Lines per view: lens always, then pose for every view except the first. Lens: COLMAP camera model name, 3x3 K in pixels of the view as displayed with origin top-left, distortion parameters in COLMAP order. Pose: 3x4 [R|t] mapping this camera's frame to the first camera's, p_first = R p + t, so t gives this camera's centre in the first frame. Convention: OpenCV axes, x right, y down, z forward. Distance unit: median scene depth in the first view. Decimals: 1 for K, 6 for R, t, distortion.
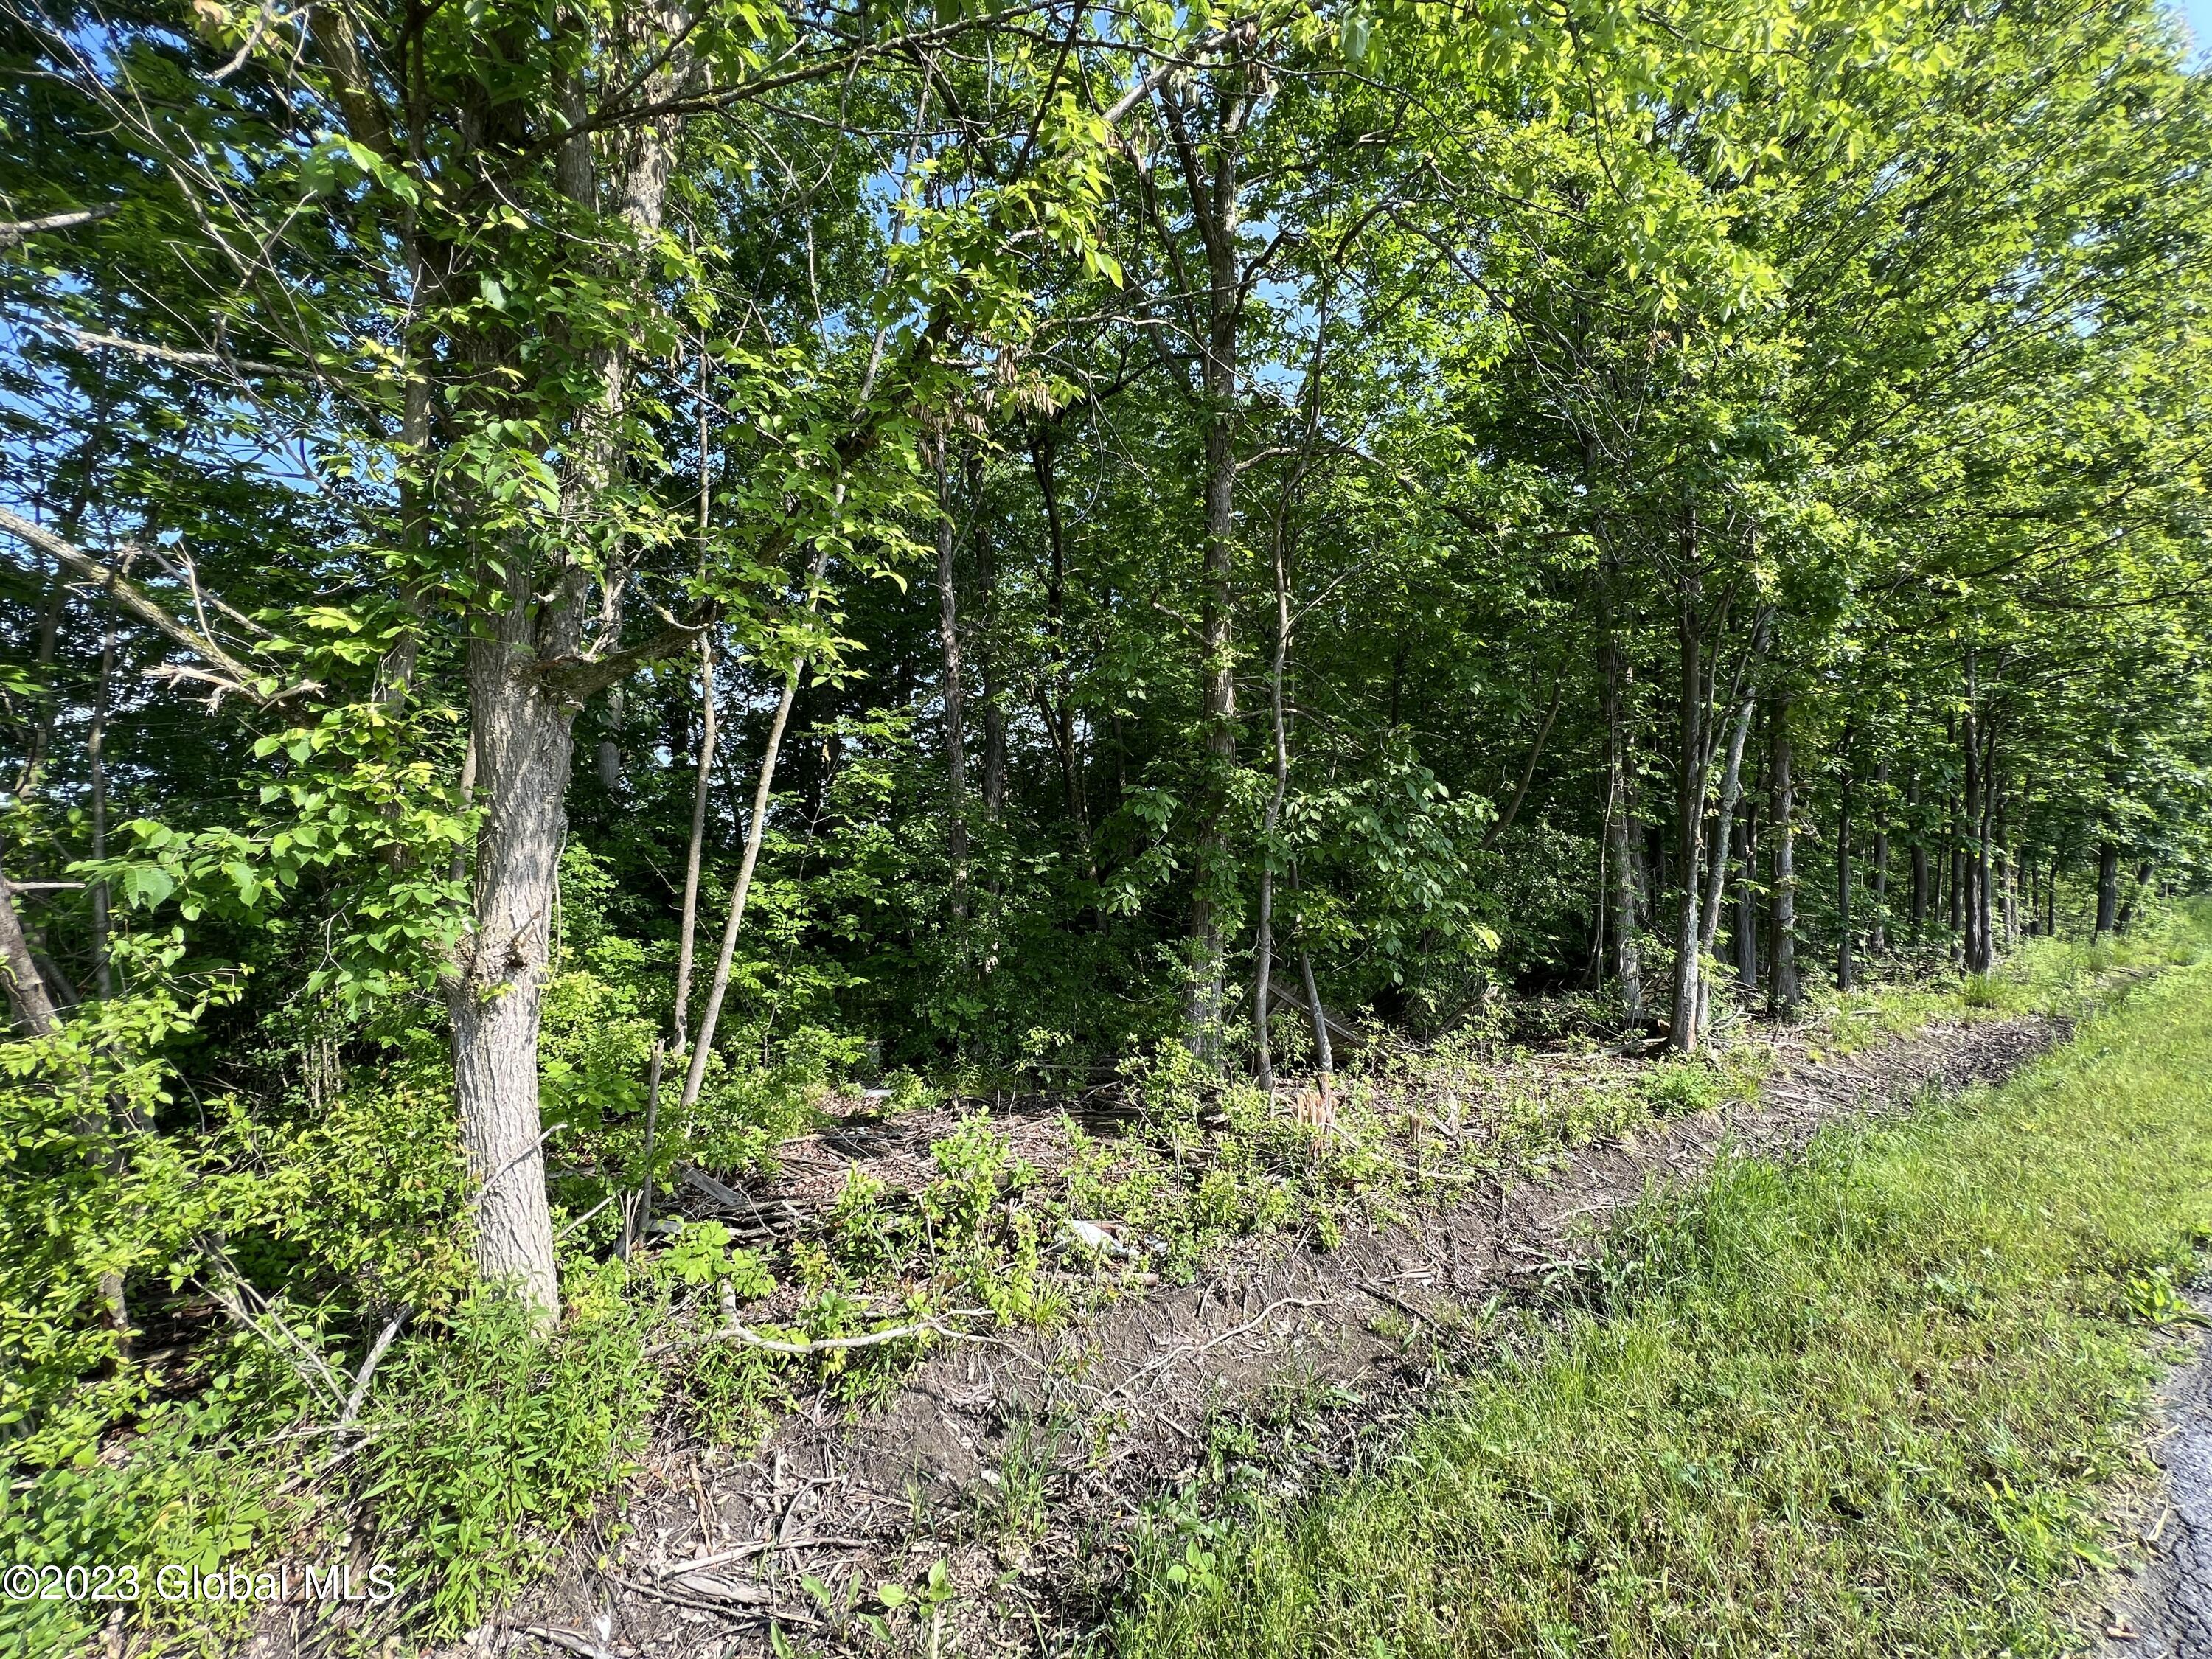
lens RADIAL K [[883.8, 0, 1103.6], [0, 883.8, 826.4], [0, 0, 1]] dist [0.000310, -0.000144]
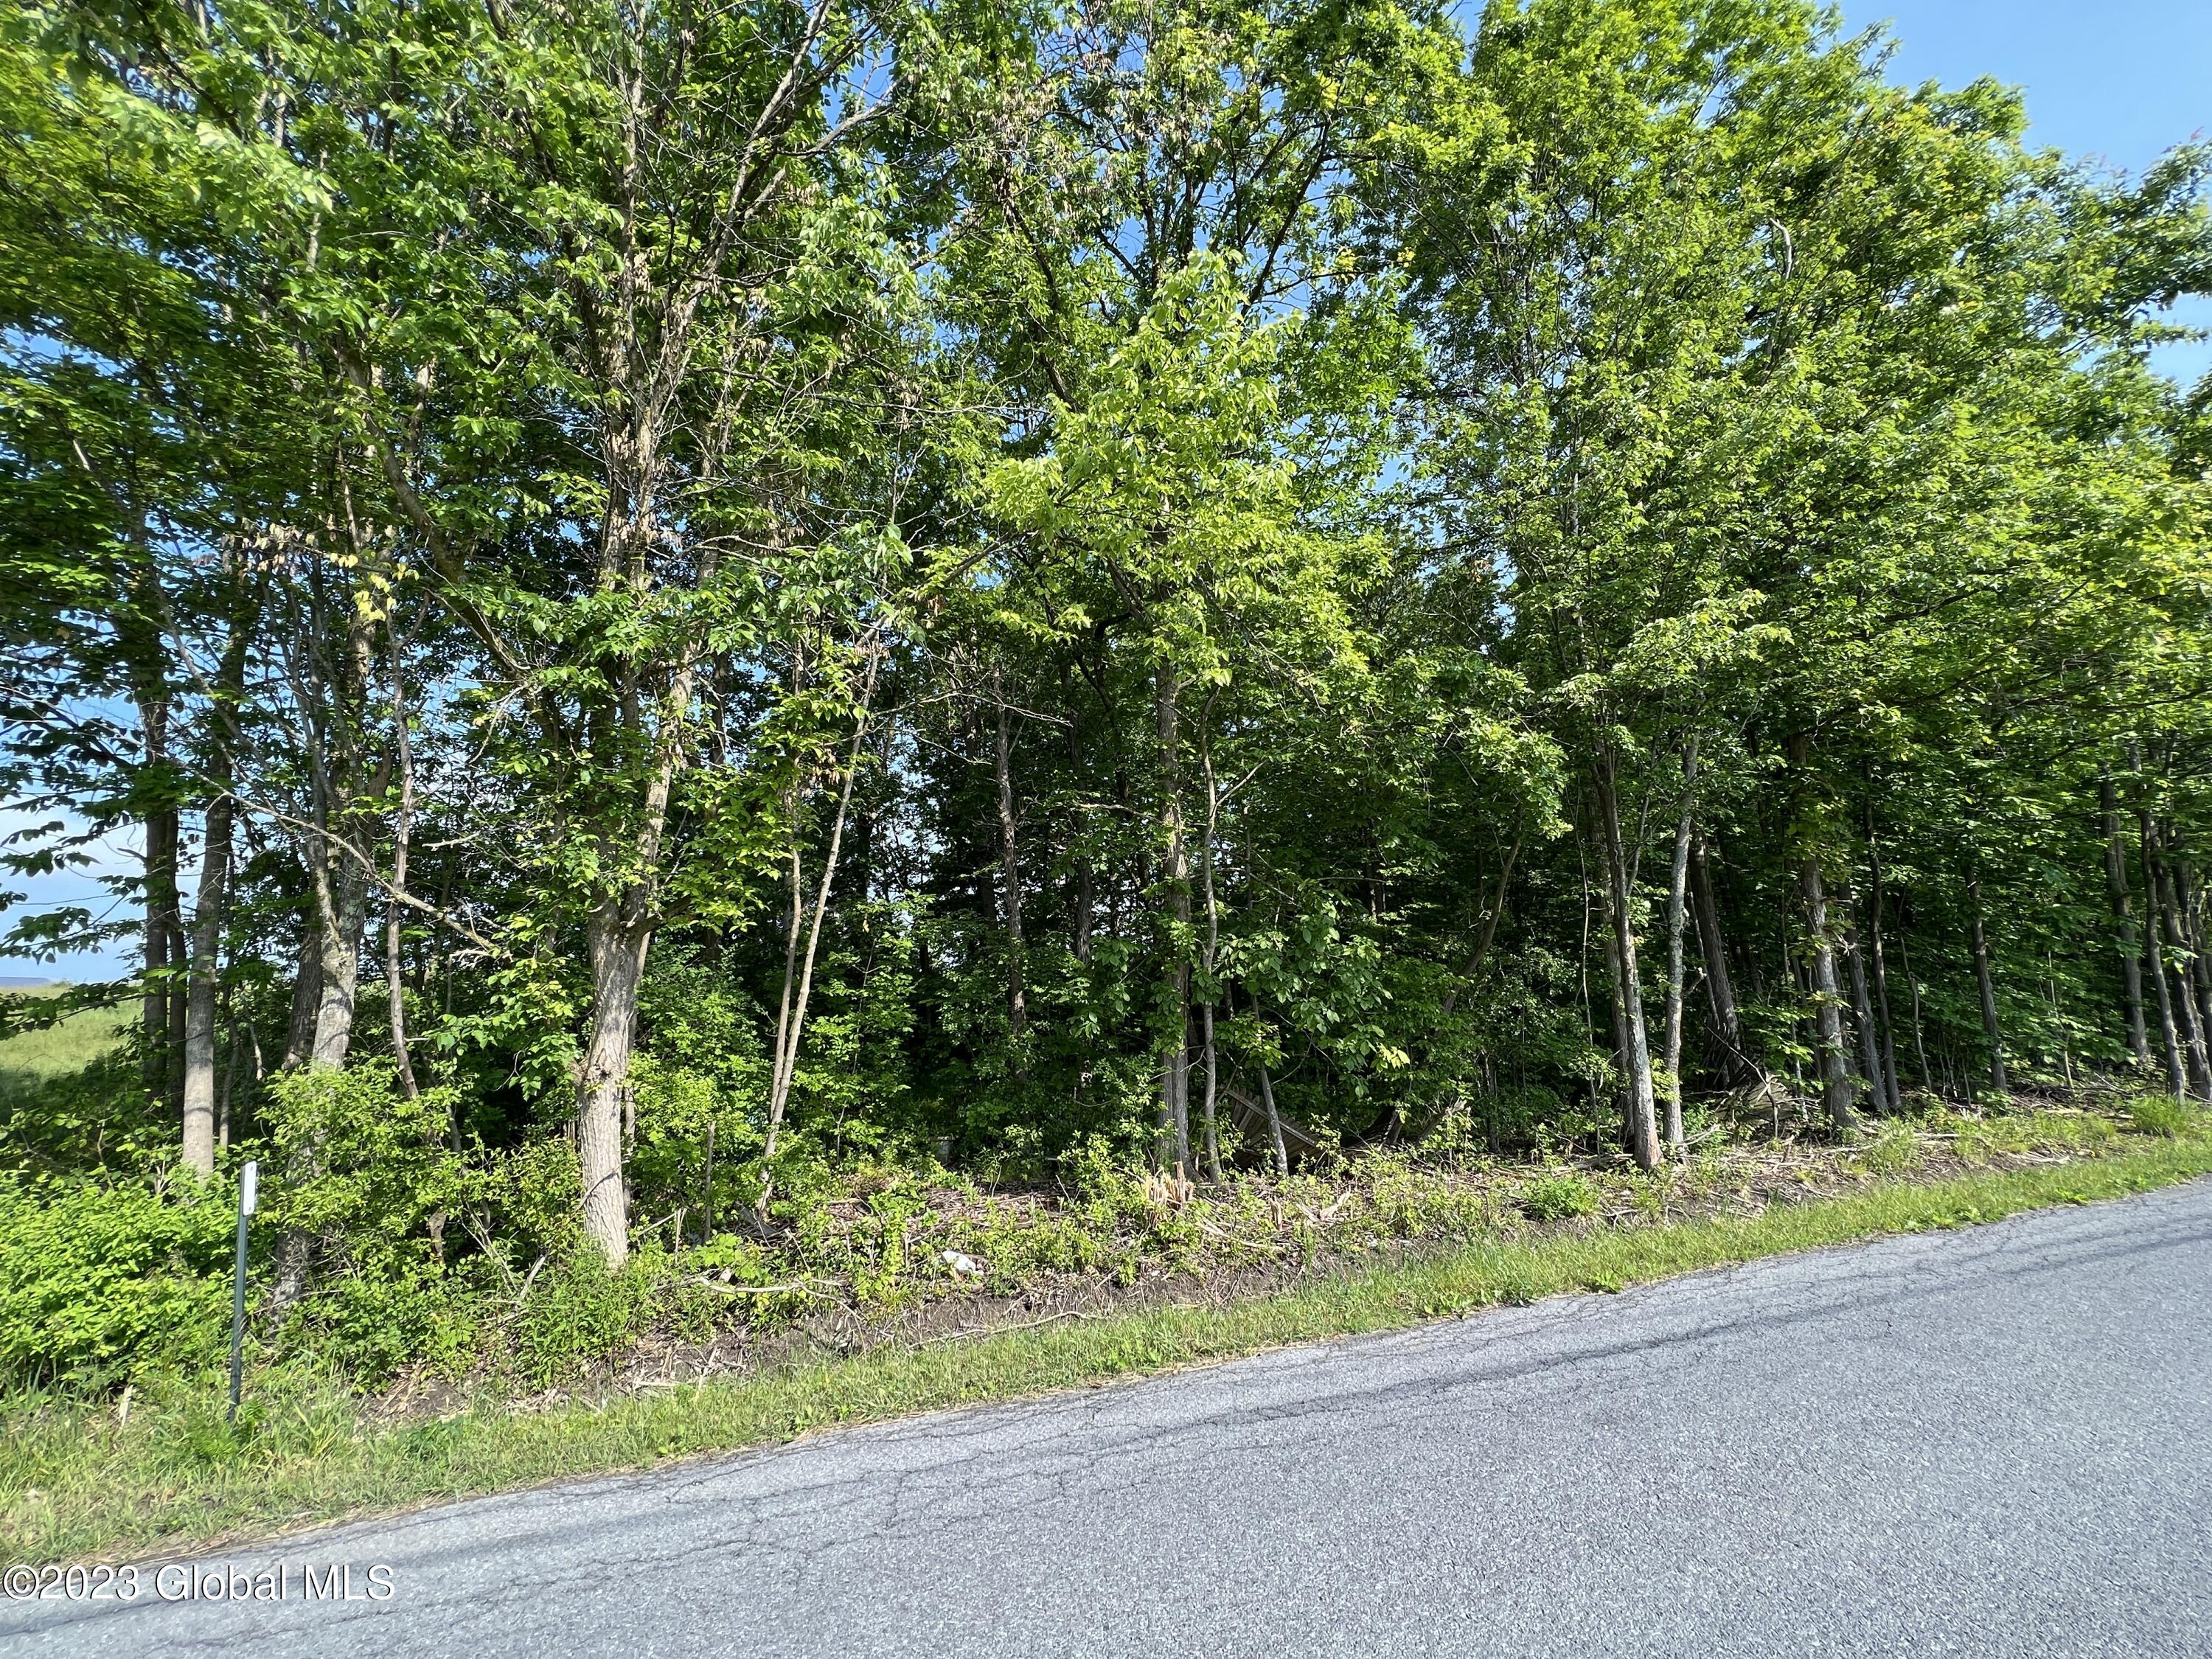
lens RADIAL K [[883.8, 0, 1103.6], [0, 883.8, 826.4], [0, 0, 1]] dist [0.000310, -0.000144]
pose [[0.966436, -0.060353, -0.249719, 0.953669], [0.030155, 0.991944, -0.123034, -0.118784], [0.255133, 0.111374, 0.960470, -0.690403]]
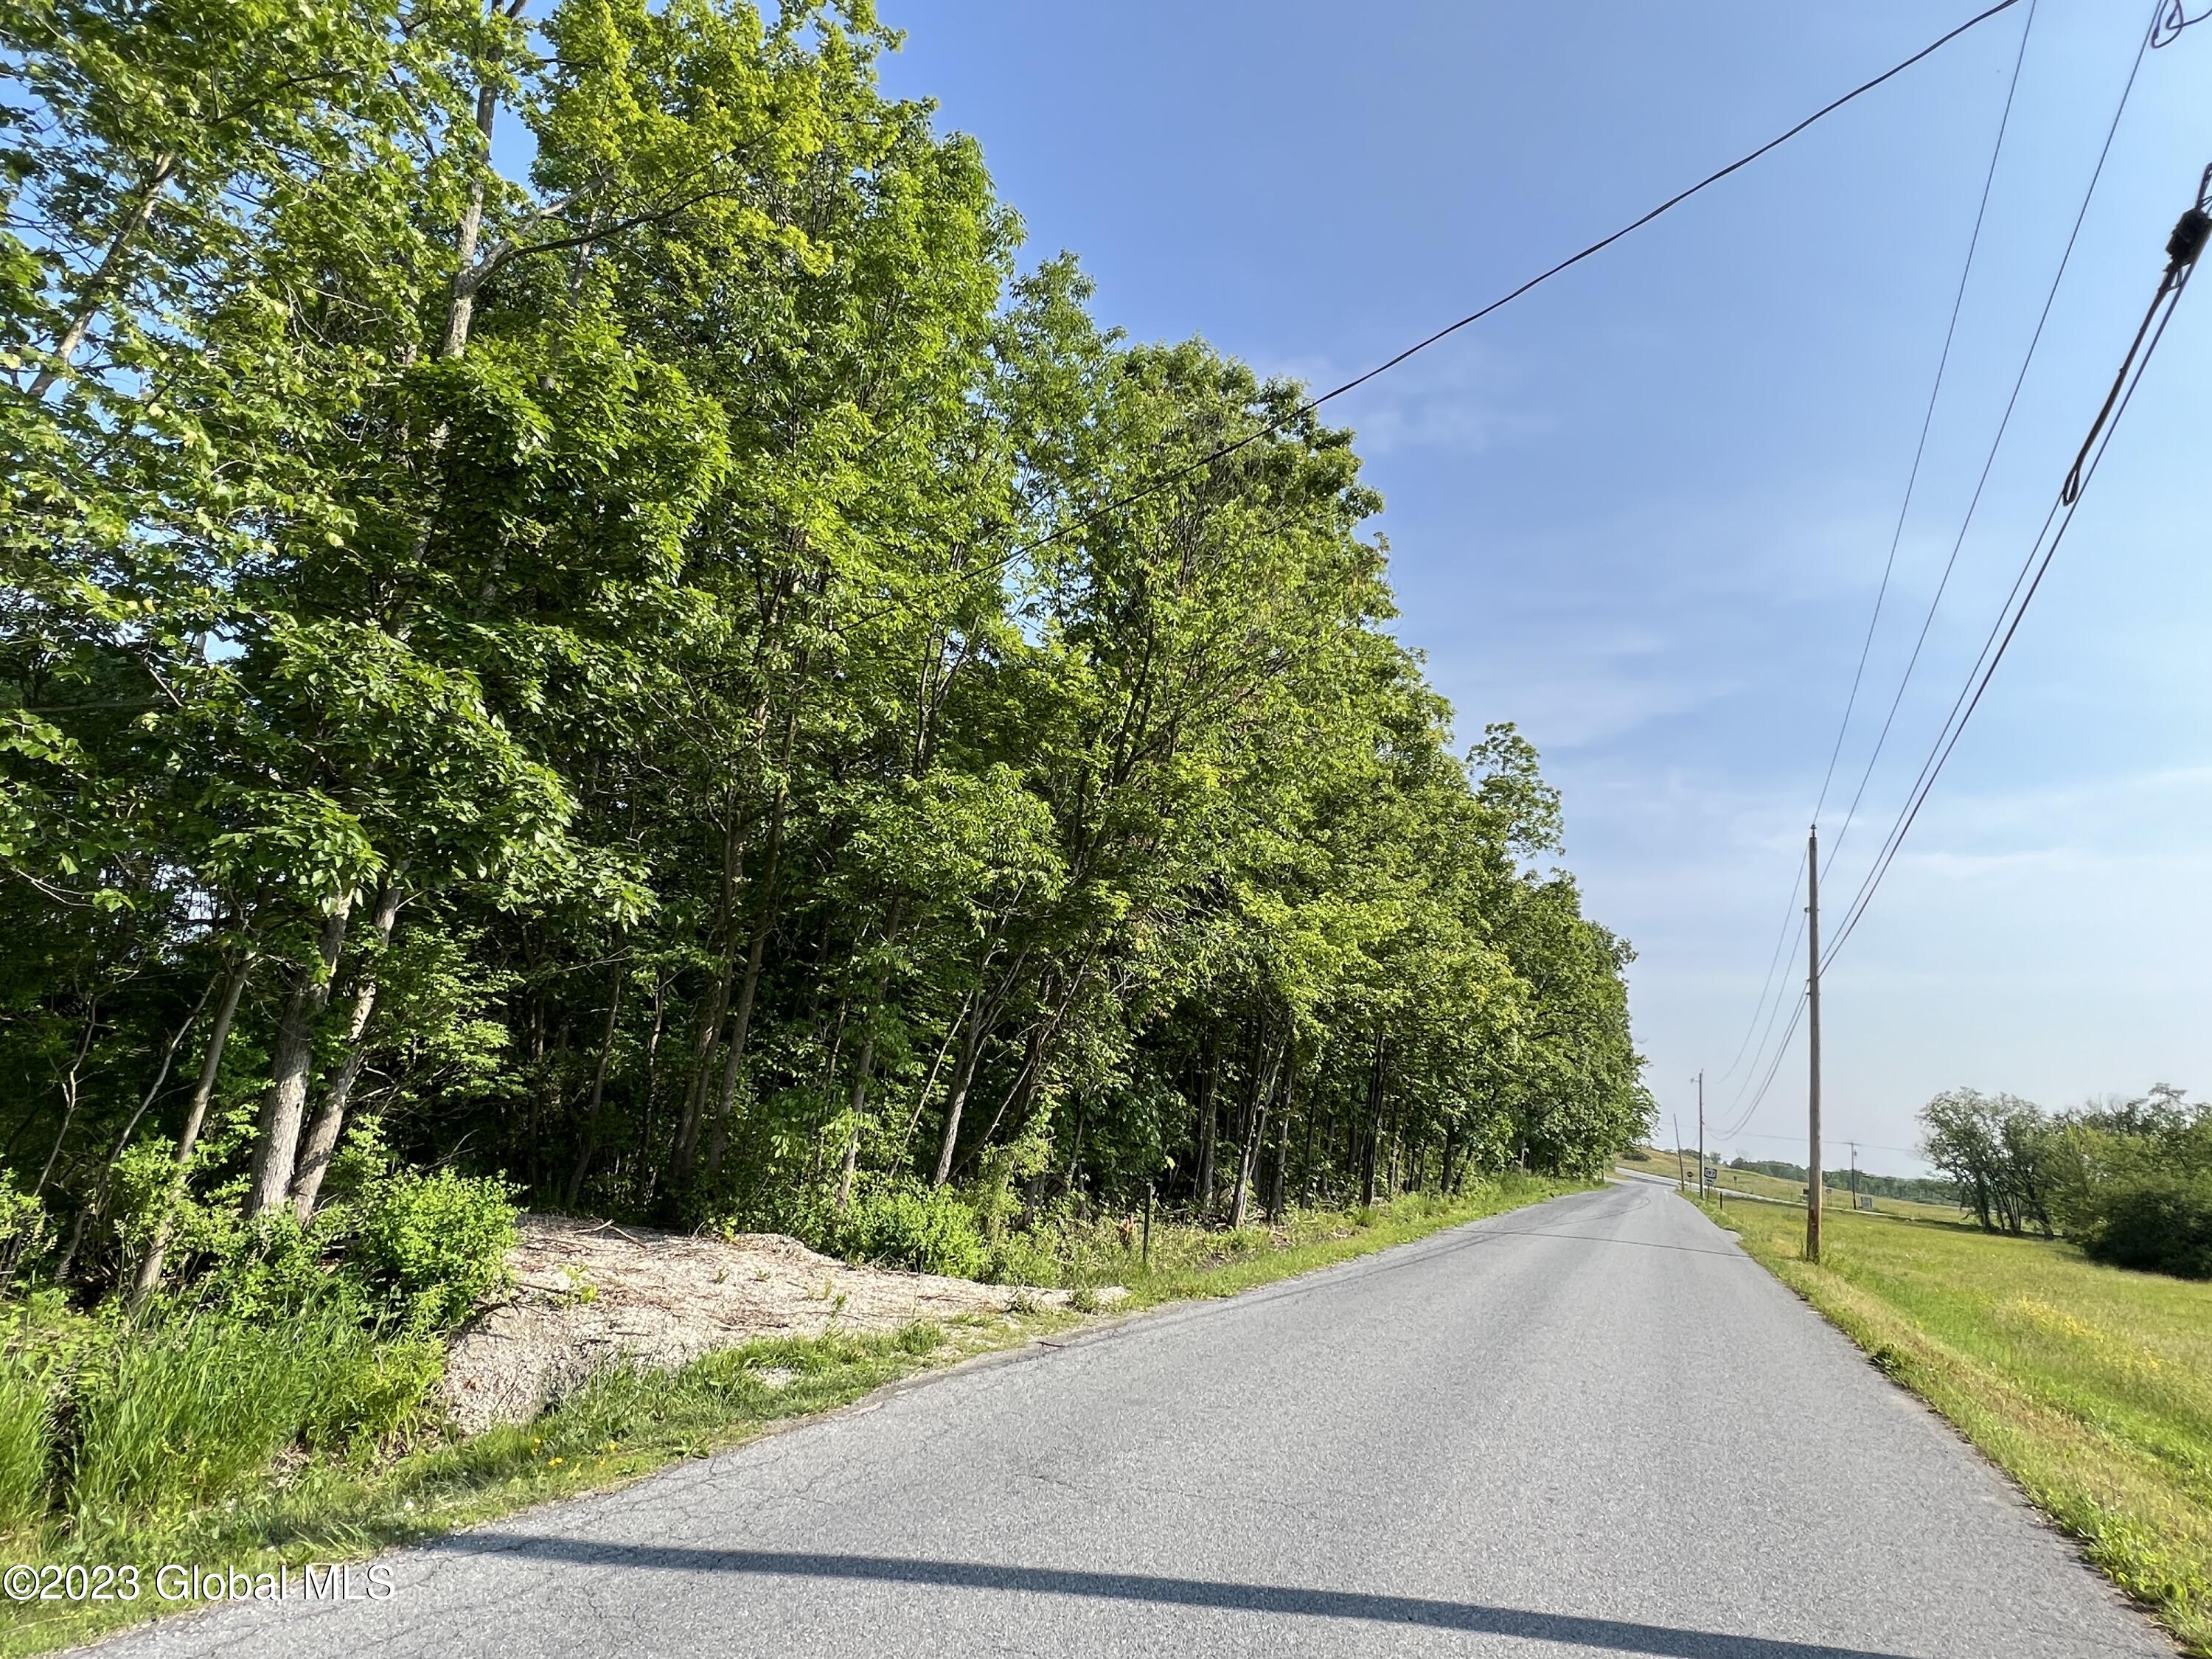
lens RADIAL K [[1159.1, 0, 1106.0], [0, 1159.1, 829.5], [0, 0, 1]] dist [0.000388, 0.000021]
pose [[0.860892, 0.212566, 0.462256, -2.869434], [-0.144691, 0.973315, -0.178105, -0.326856], [-0.487781, 0.086445, 0.868676, -3.475528]]
